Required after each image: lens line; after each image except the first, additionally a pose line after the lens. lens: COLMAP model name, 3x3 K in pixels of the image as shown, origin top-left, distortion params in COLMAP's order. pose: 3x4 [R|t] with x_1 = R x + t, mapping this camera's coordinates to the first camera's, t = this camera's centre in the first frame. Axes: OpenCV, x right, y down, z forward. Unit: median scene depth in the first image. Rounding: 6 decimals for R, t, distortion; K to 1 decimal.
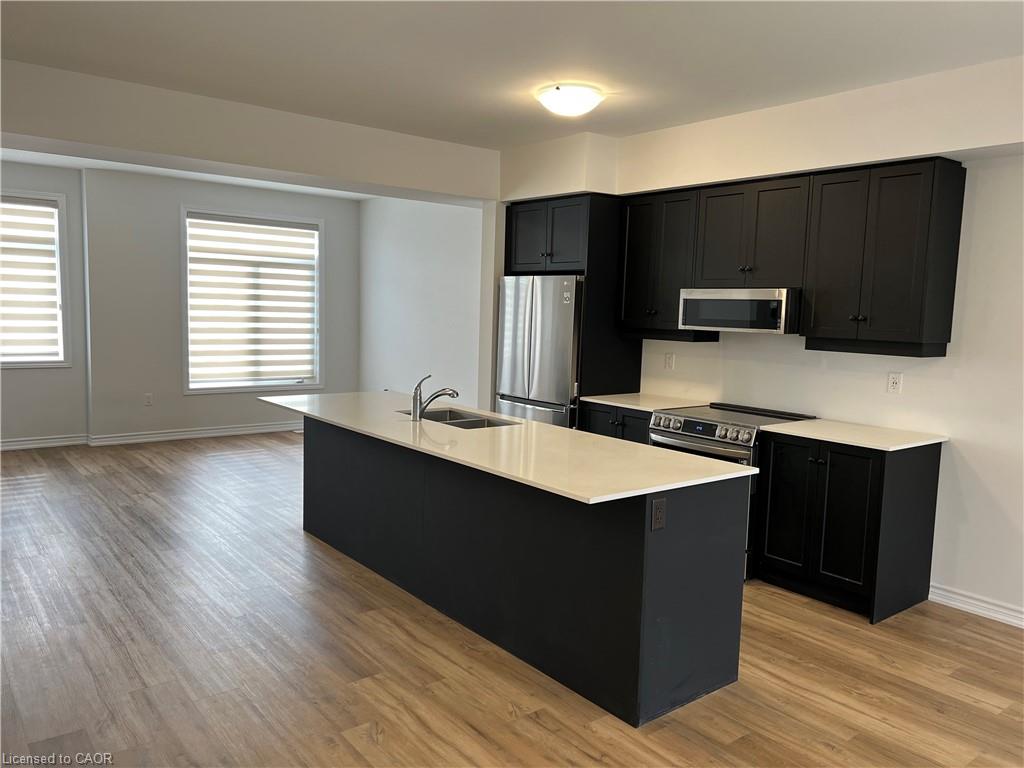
lens RADIAL K [[764.0, 0, 508.4], [0, 764.0, 387.8], [0, 0, 1]] dist [0.027863, -0.034686]
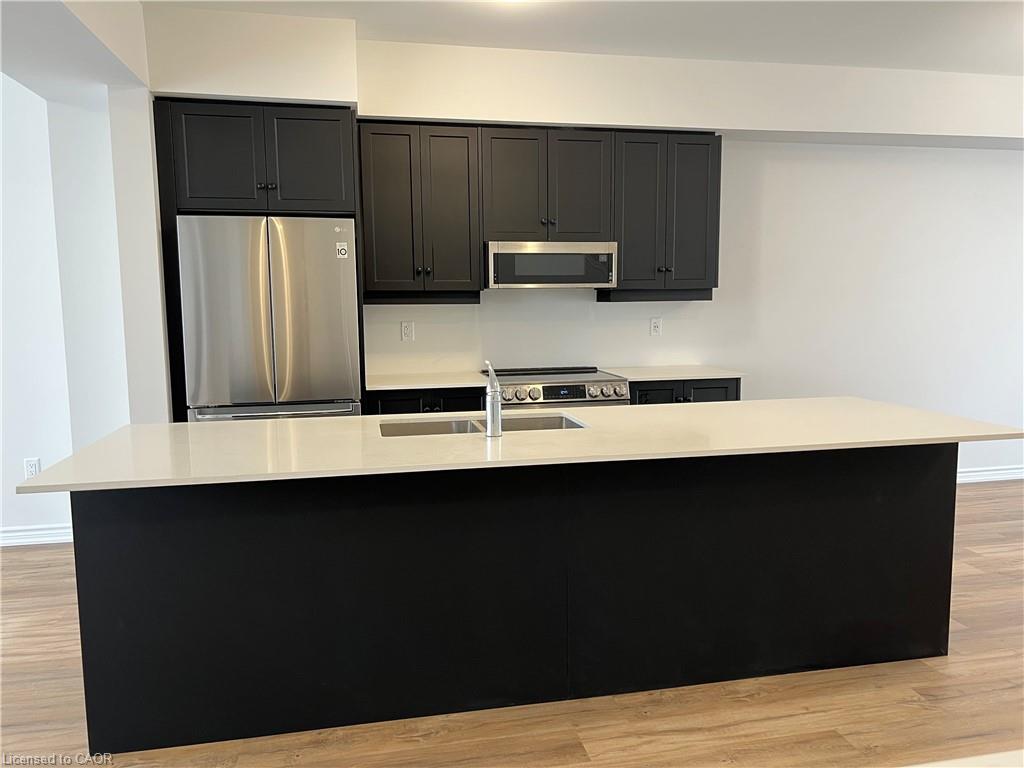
lens RADIAL K [[764.0, 0, 516.4], [0, 764.0, 383.8], [0, 0, 1]] dist [0.027863, -0.034686]
pose [[0.446930, -0.133011, 0.884625, -0.793080], [0.114825, 0.989234, 0.090728, -0.064106], [-0.887169, 0.061028, 0.457391, 0.843546]]
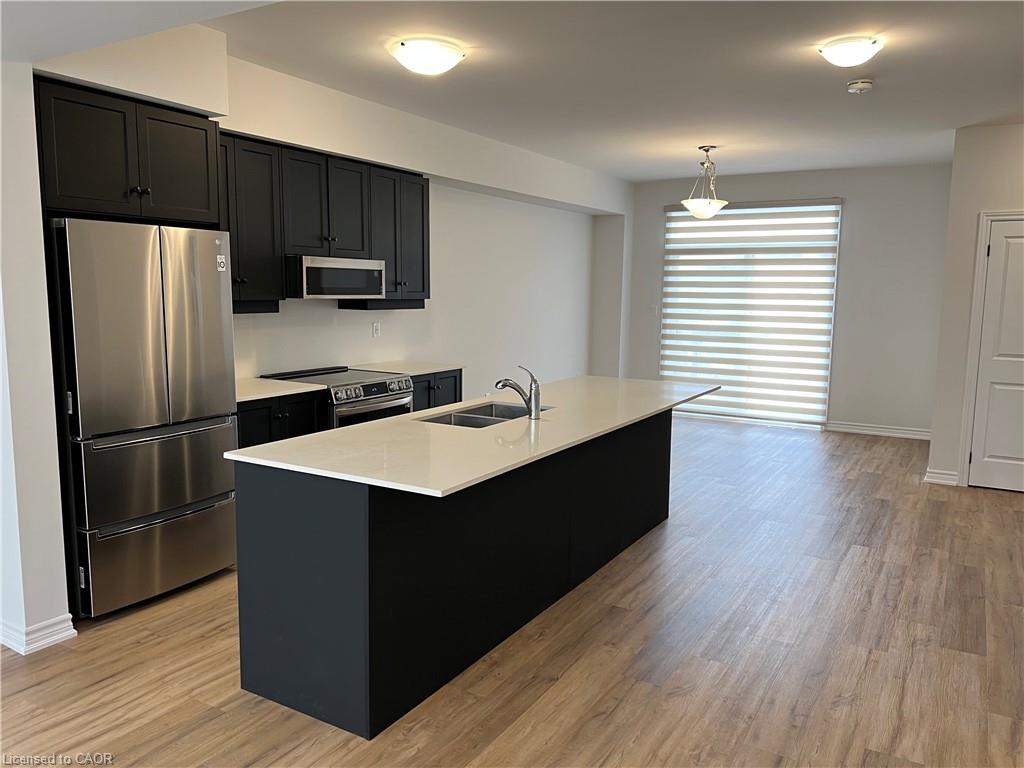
lens RADIAL K [[764.0, 0, 512.2], [0, 764.0, 383.0], [0, 0, 1]] dist [0.027863, -0.034686]
pose [[-0.354491, -0.151679, 0.922675, -1.096003], [0.071790, 0.979428, 0.188591, -0.195773], [-0.932300, 0.133093, -0.336309, 1.584218]]
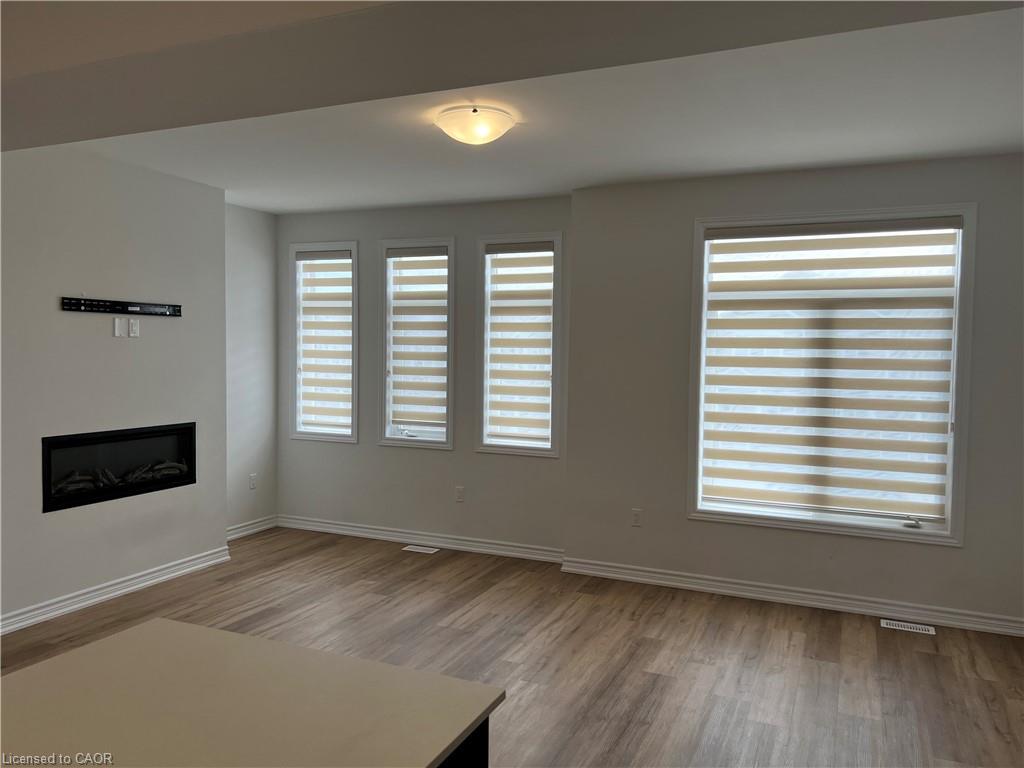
lens RADIAL K [[764.0, 0, 510.3], [0, 764.0, 383.2], [0, 0, 1]] dist [0.027863, -0.034686]
pose [[0.455543, 0.005614, -0.890196, 0.061725], [-0.099471, 0.994039, -0.044634, -0.052779], [0.884639, 0.108881, 0.453386, 0.519282]]
